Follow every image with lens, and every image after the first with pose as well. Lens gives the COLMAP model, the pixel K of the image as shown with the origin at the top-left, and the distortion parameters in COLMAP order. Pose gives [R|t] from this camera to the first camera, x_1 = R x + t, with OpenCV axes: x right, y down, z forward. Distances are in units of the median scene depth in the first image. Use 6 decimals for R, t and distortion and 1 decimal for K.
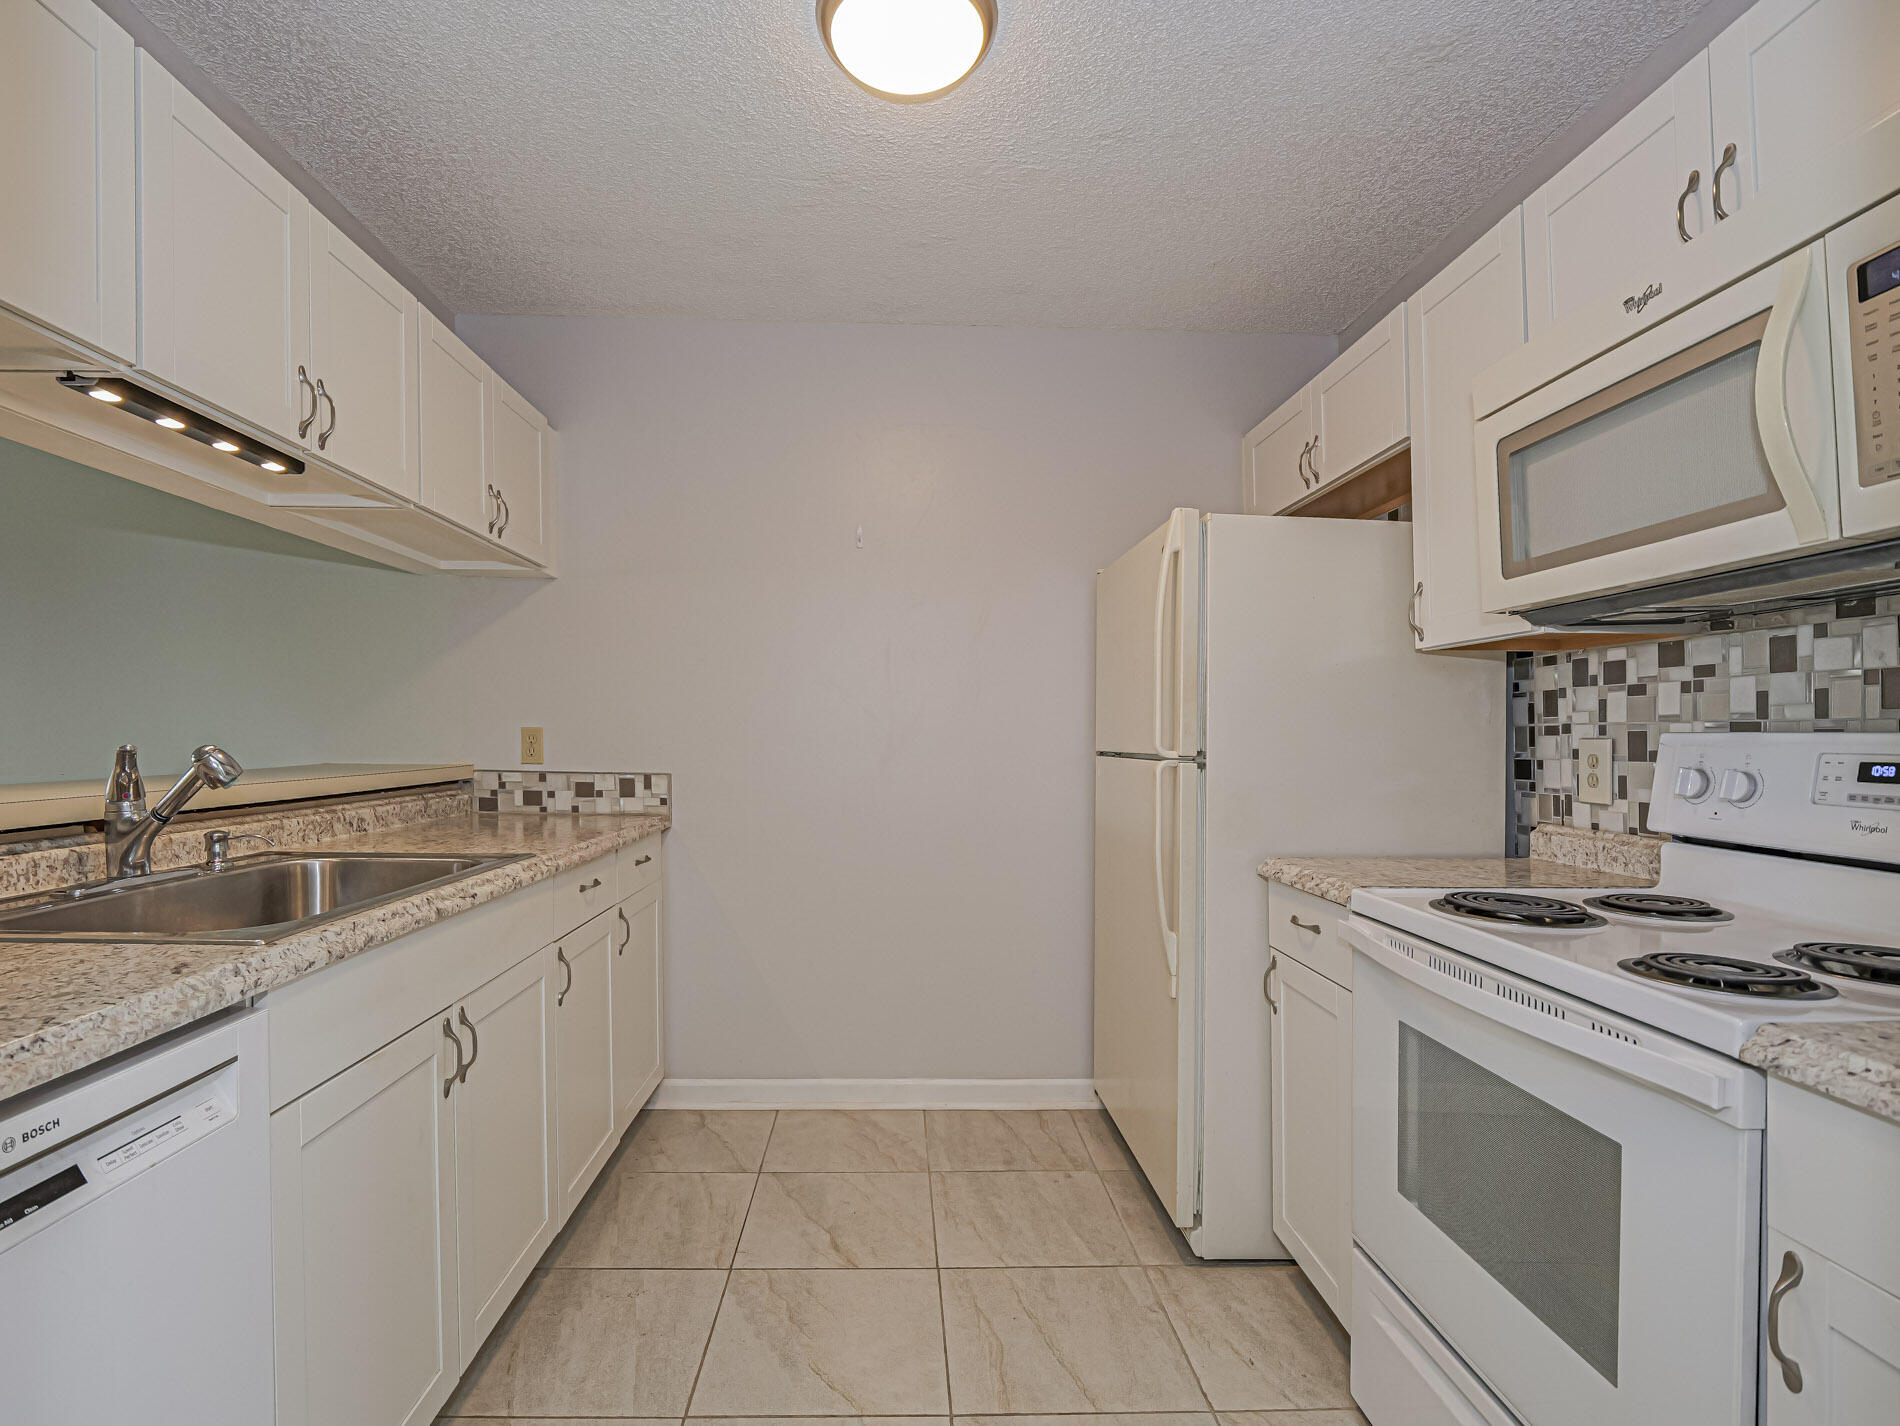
lens RADIAL K [[952.2, 0, 949.4], [0, 952.2, 727.2], [0, 0, 1]] dist [0.000305, -0.000005]
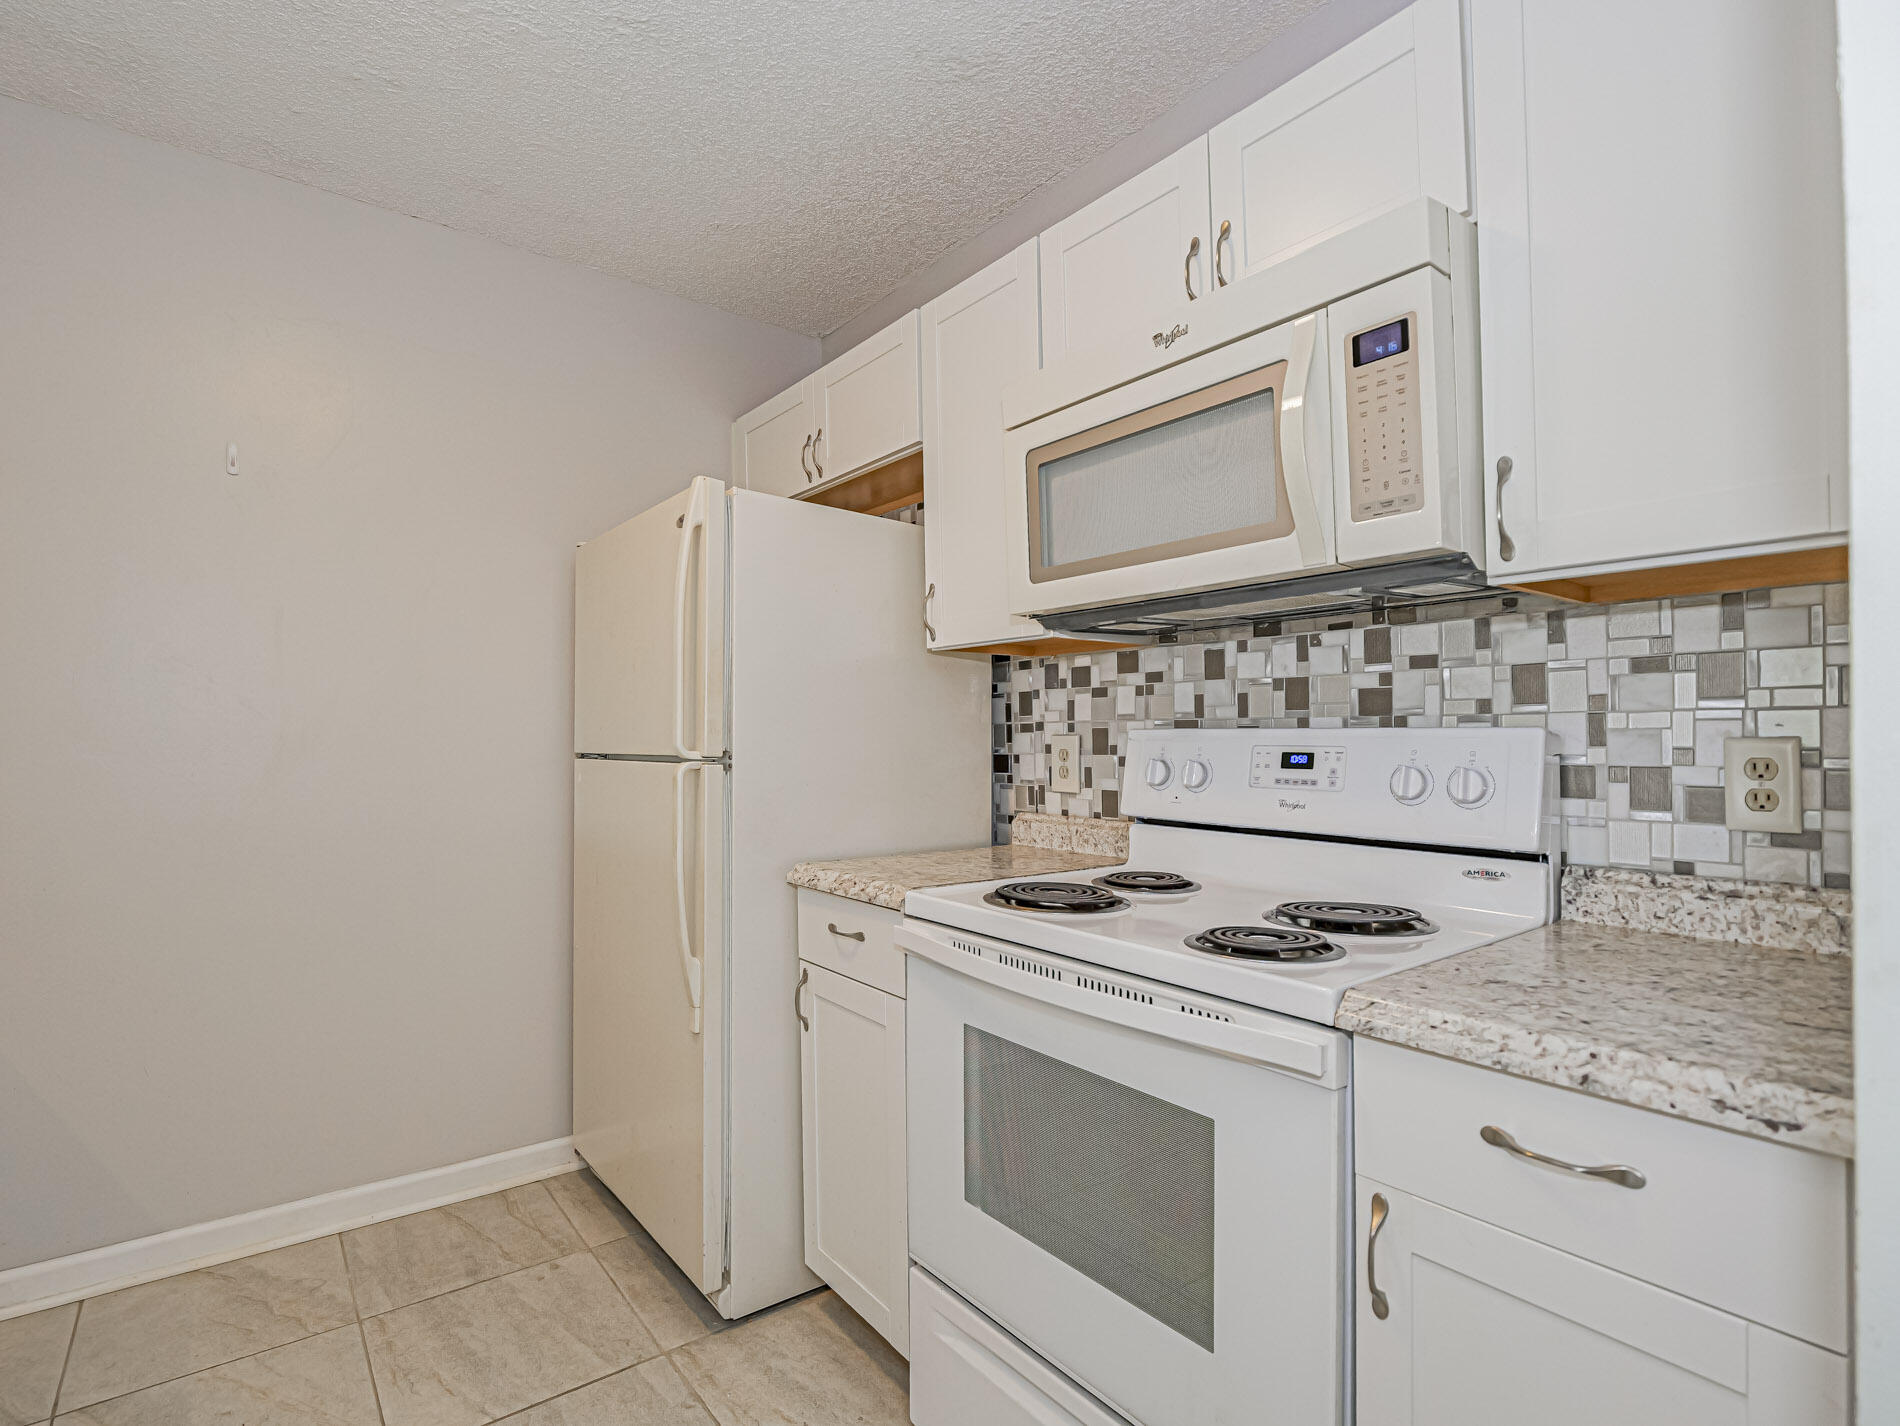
lens RADIAL K [[931.3, 0, 938.2], [0, 931.3, 721.5], [0, 0, 1]] dist [-0.004024, -0.000946]
pose [[0.827306, 0.004132, 0.561736, -0.076743], [-0.000353, 0.999977, -0.006836, 0.004086], [-0.561751, 0.005457, 0.827288, 0.196403]]
